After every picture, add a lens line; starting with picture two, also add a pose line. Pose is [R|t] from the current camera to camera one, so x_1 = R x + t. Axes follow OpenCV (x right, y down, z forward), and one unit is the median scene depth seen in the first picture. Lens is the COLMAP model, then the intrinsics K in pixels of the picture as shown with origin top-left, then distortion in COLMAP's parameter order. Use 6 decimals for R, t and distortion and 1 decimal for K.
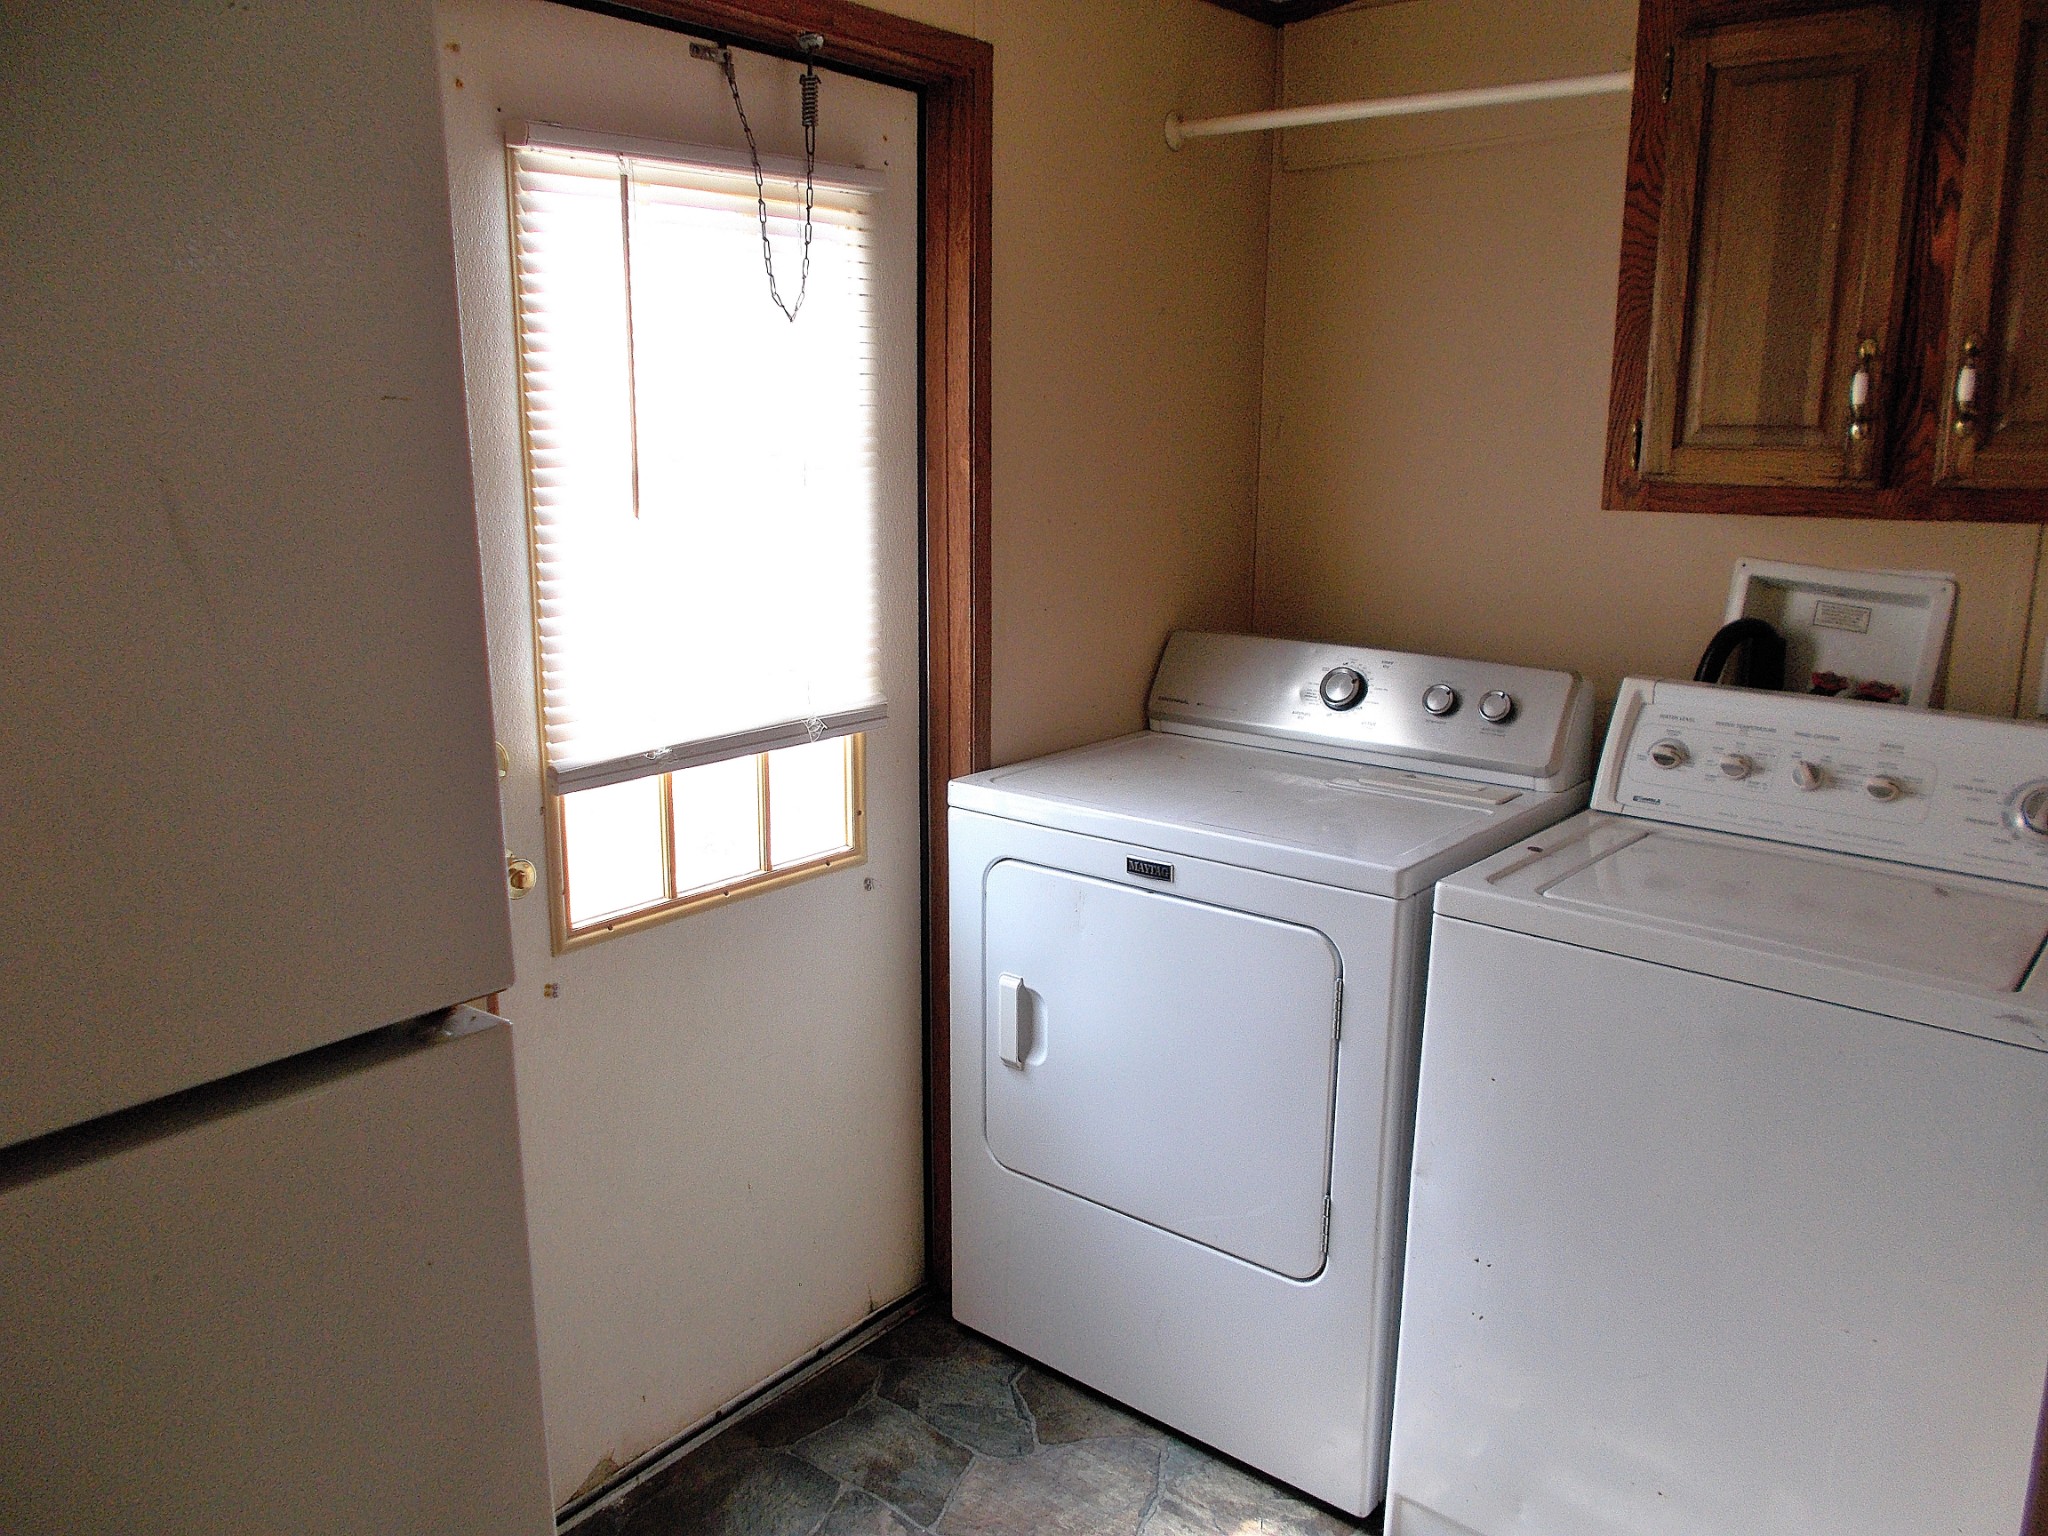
lens RADIAL K [[1561.5, 0, 1012.3], [0, 1561.5, 754.9], [0, 0, 1]] dist [-0.003018, 0.005734]
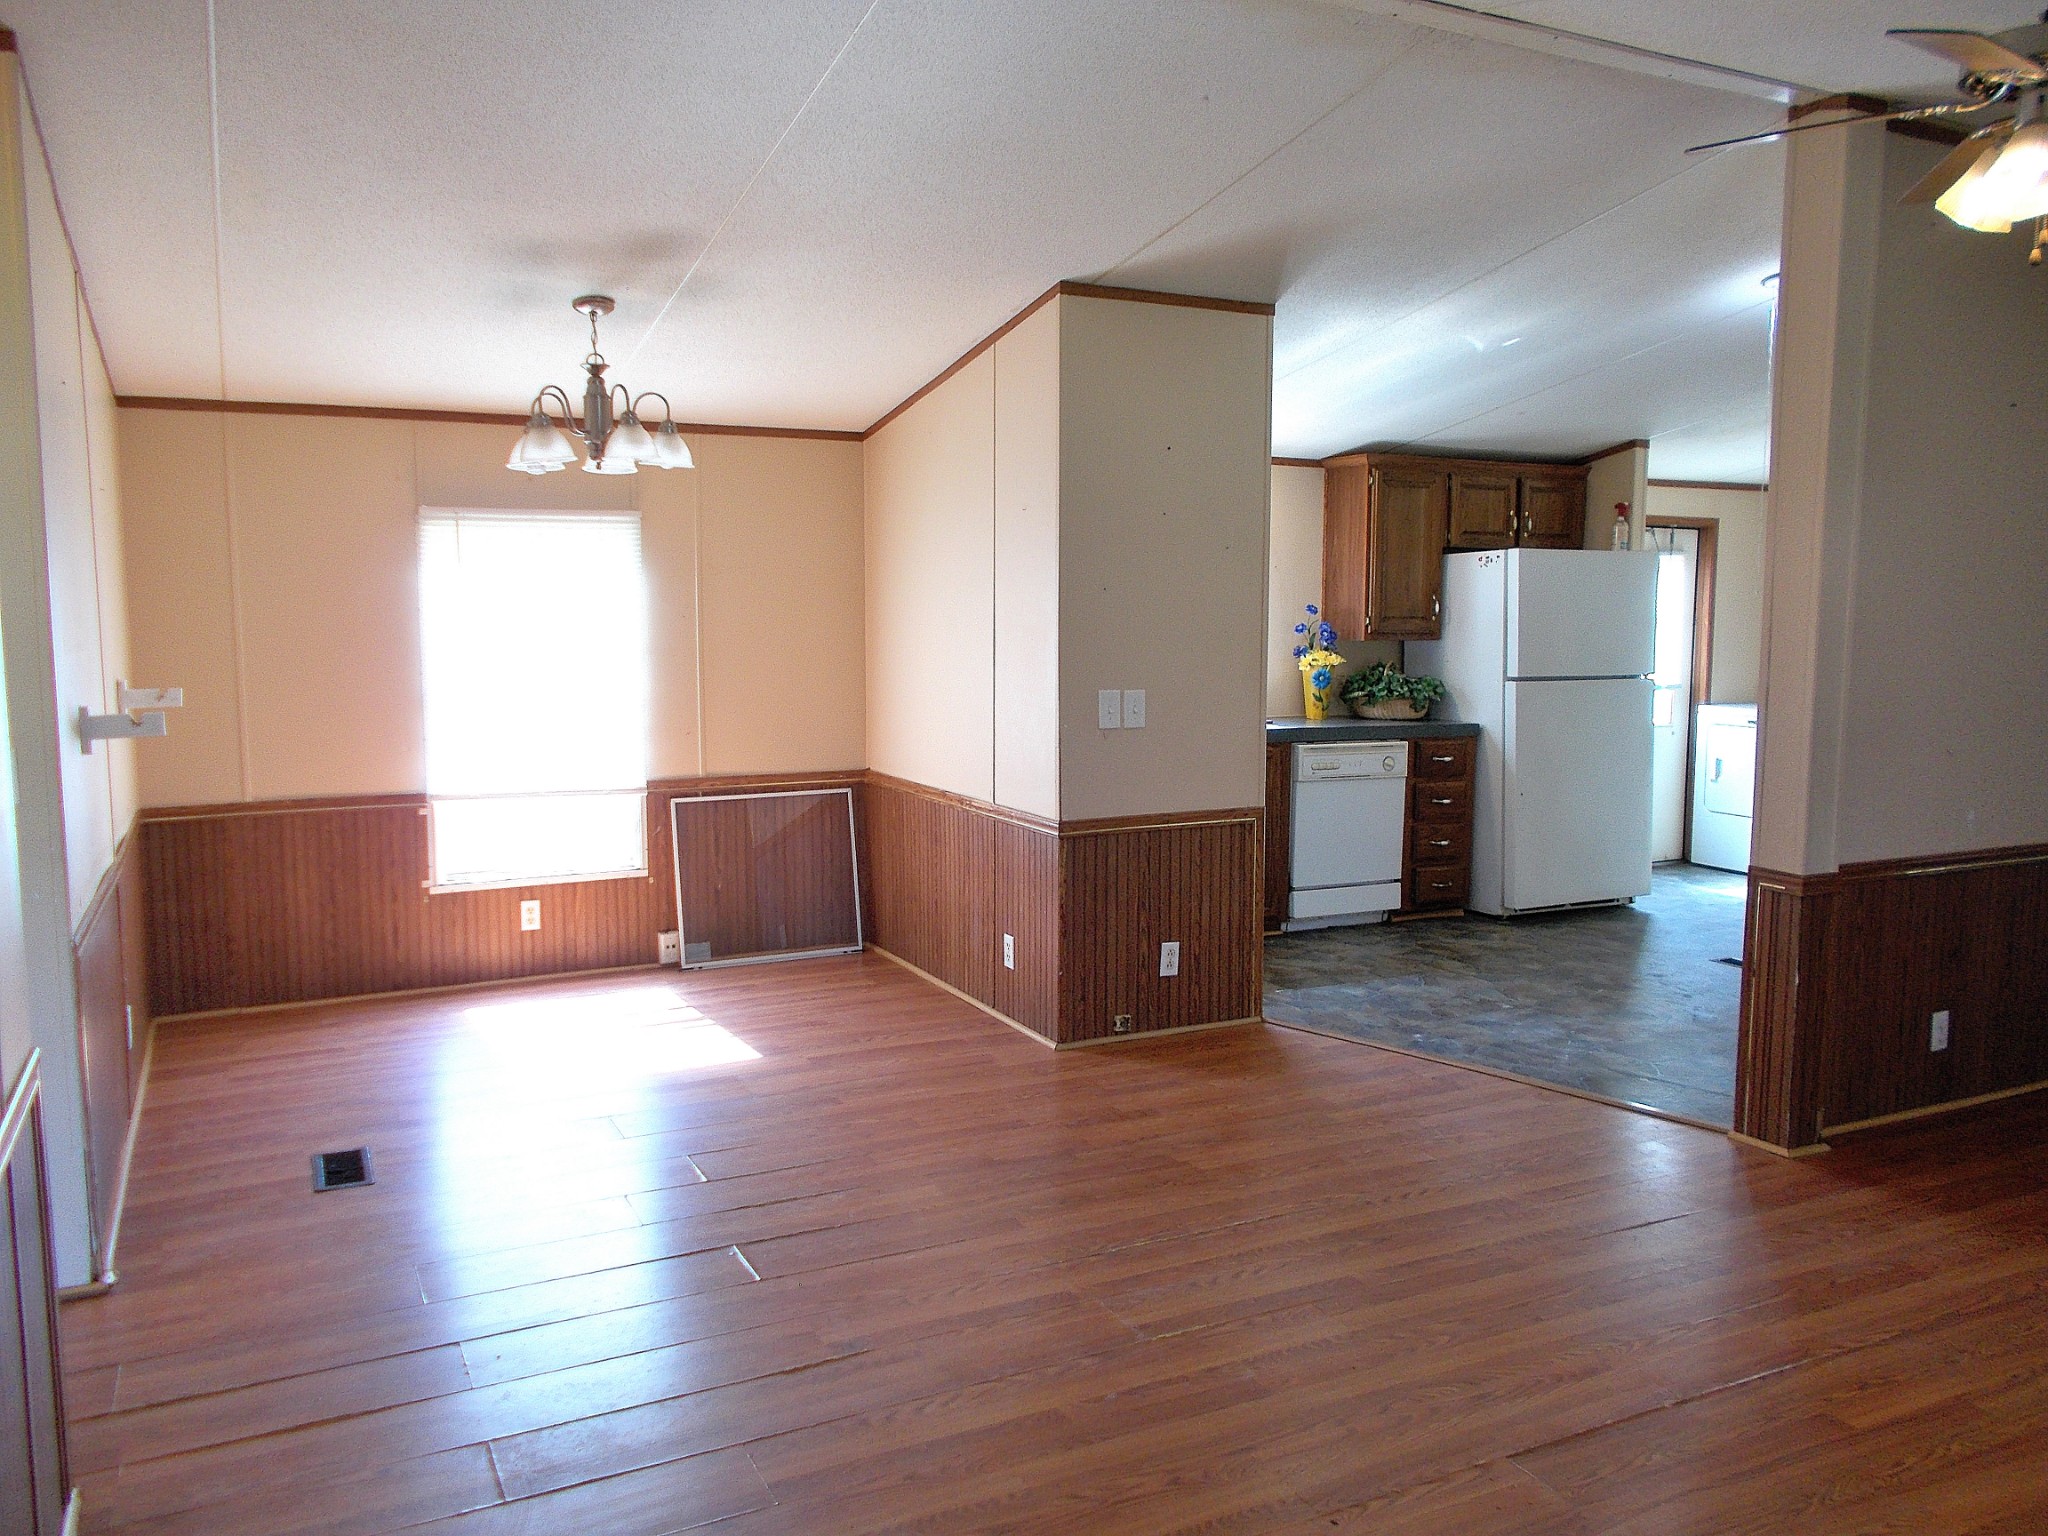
lens RADIAL K [[1561.5, 0, 1012.3], [0, 1561.5, 754.9], [0, 0, 1]] dist [-0.003018, 0.005734]
pose [[0.910211, 0.040686, -0.412141, 0.012193], [-0.090141, 0.990767, -0.101269, 0.732217], [0.404215, 0.129327, 0.905475, -3.381561]]
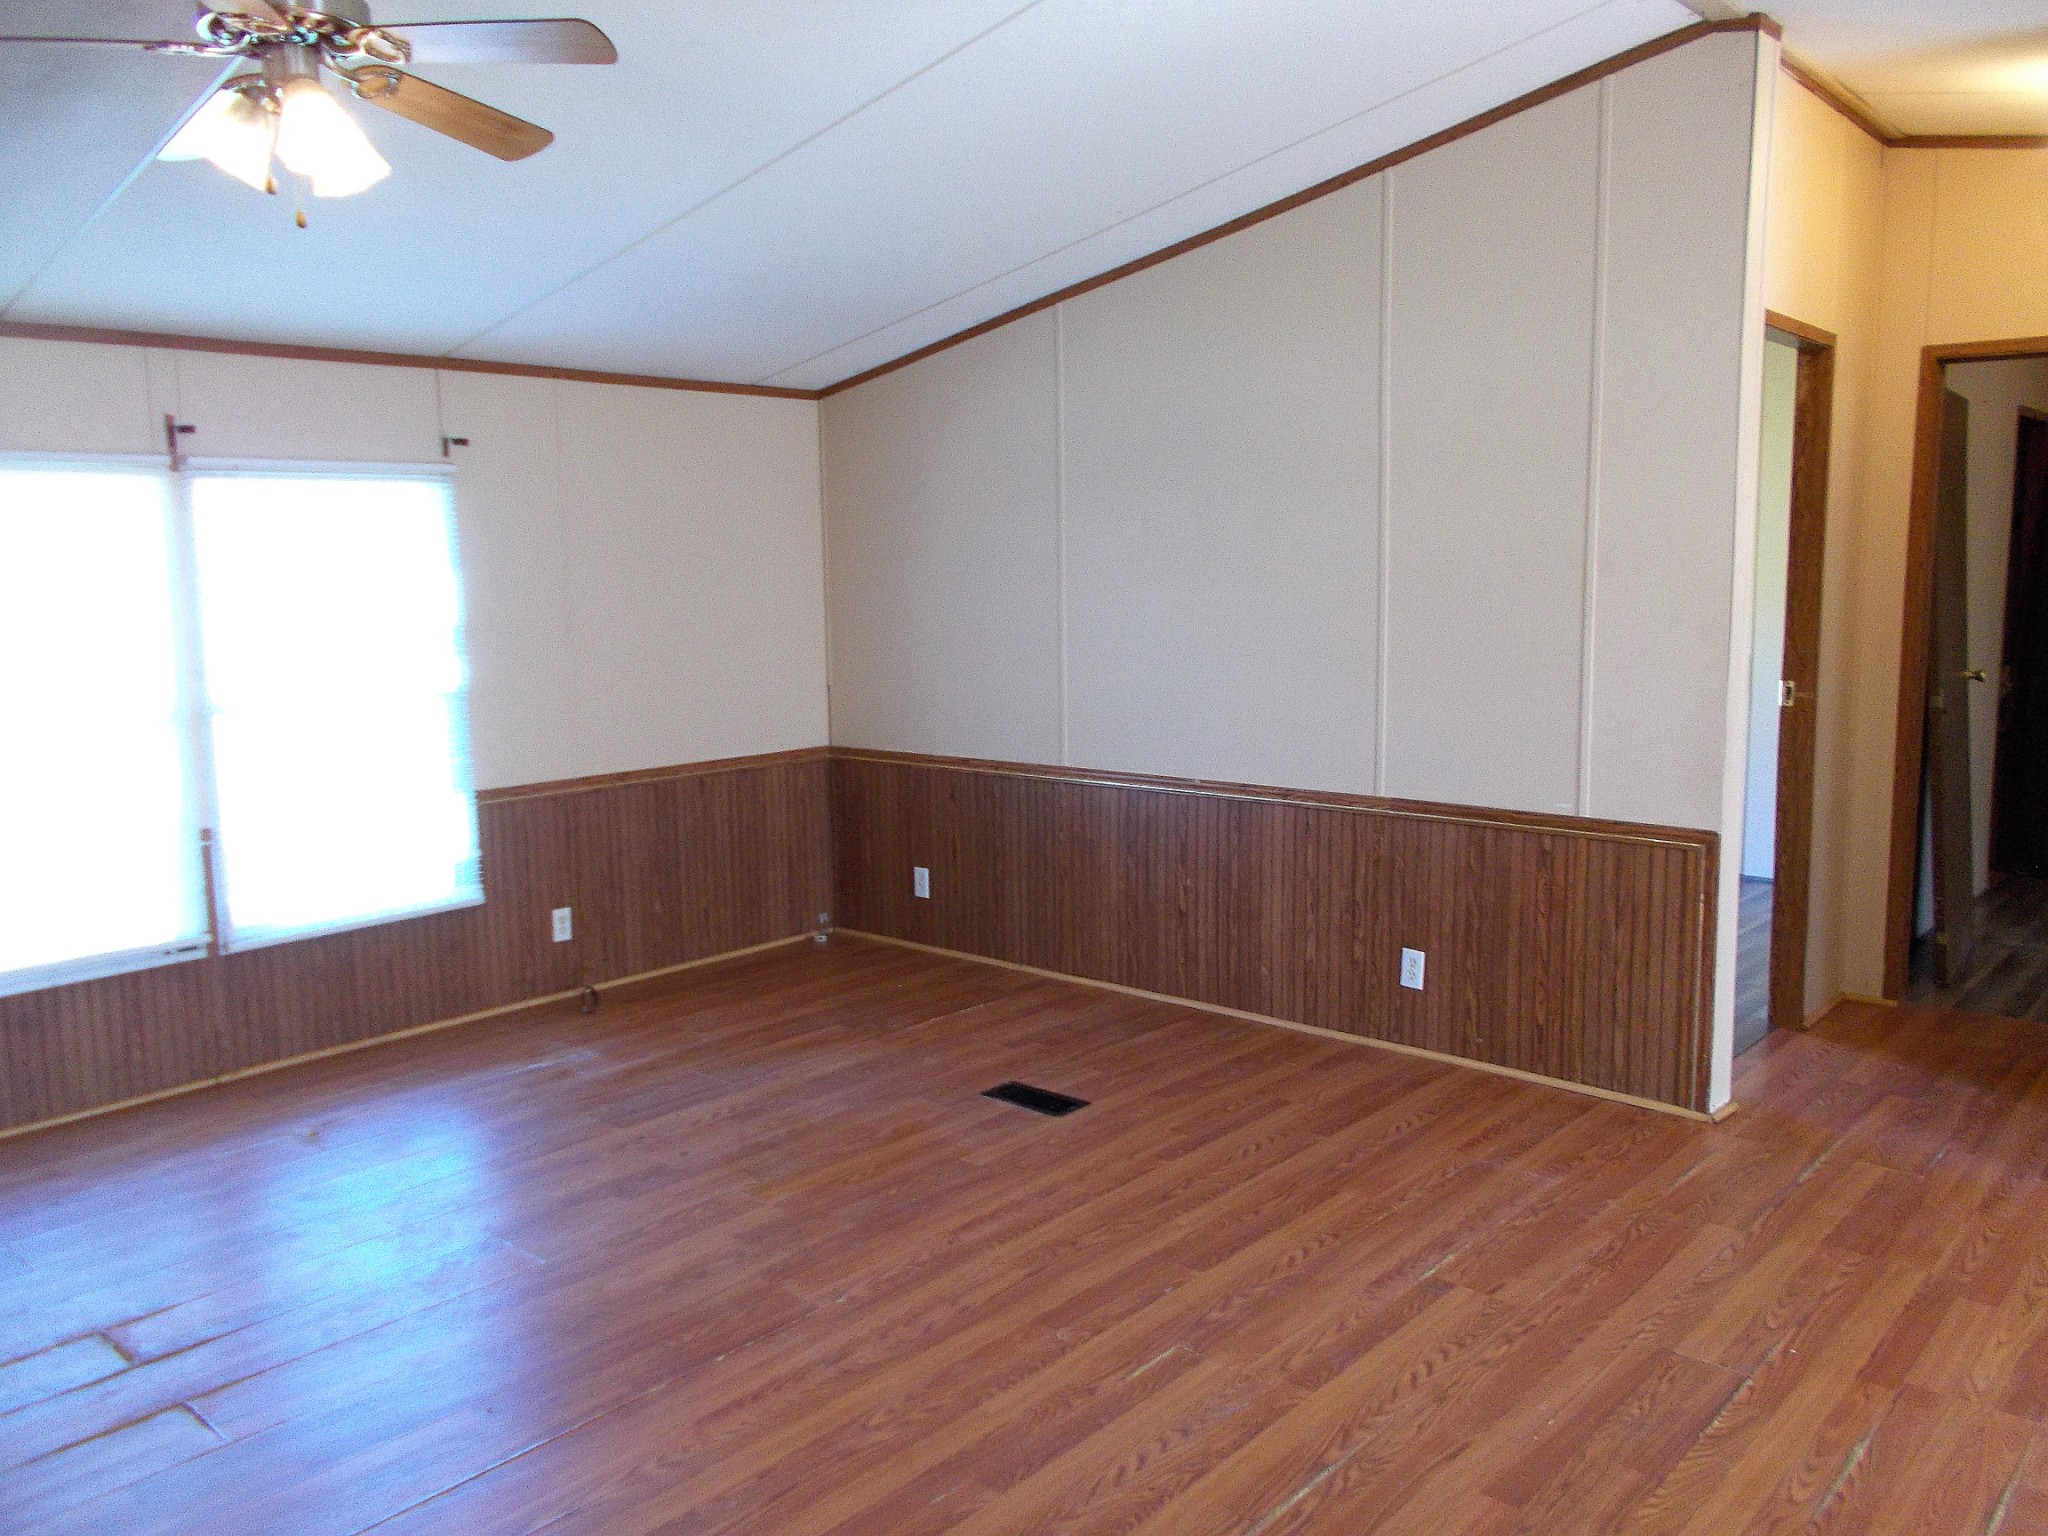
lens RADIAL K [[1561.5, 0, 1012.3], [0, 1561.5, 754.9], [0, 0, 1]] dist [-0.003018, 0.005734]
pose [[-0.998401, 0.003765, 0.056395, -0.386365], [0.023085, 0.937922, 0.346076, 0.149280], [-0.051591, 0.346825, -0.936510, -0.819138]]
